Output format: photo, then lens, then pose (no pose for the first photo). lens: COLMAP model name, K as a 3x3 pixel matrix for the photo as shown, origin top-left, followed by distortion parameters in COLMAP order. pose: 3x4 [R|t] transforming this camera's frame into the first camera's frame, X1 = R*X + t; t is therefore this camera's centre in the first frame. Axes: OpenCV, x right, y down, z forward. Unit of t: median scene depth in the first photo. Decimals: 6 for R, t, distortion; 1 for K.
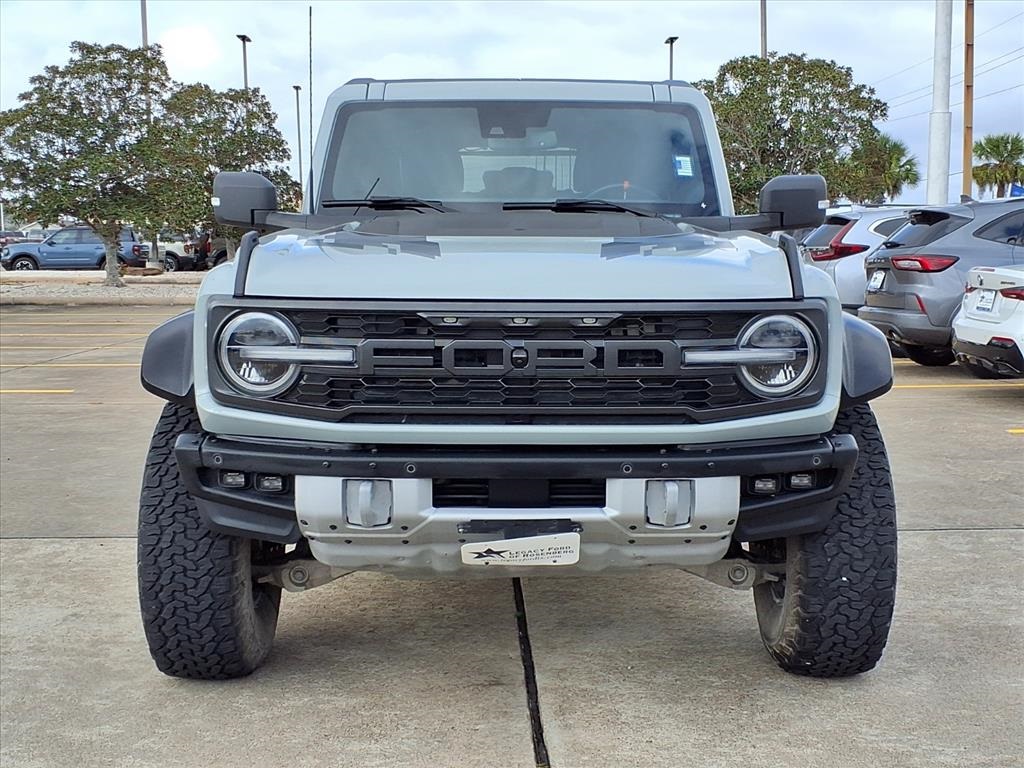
lens RADIAL K [[1302.5, 0, 512.0], [0, 1302.5, 384.0], [0, 0, 1]] dist [0.204386, -0.647917]
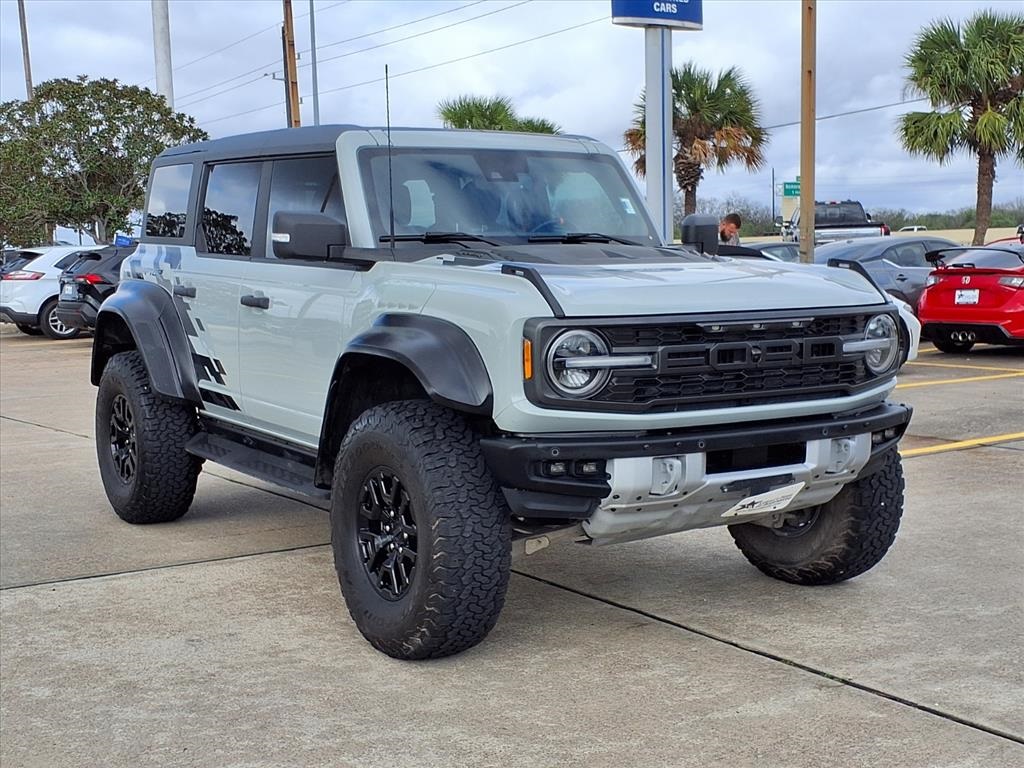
lens RADIAL K [[1302.5, 0, 512.0], [0, 1302.5, 384.0], [0, 0, 1]] dist [0.204386, -0.647917]
pose [[0.869719, -0.063736, 0.489414, -0.842244], [0.073284, 0.997311, -0.000353, -0.007664], [-0.488076, 0.036173, 0.872051, -0.032018]]
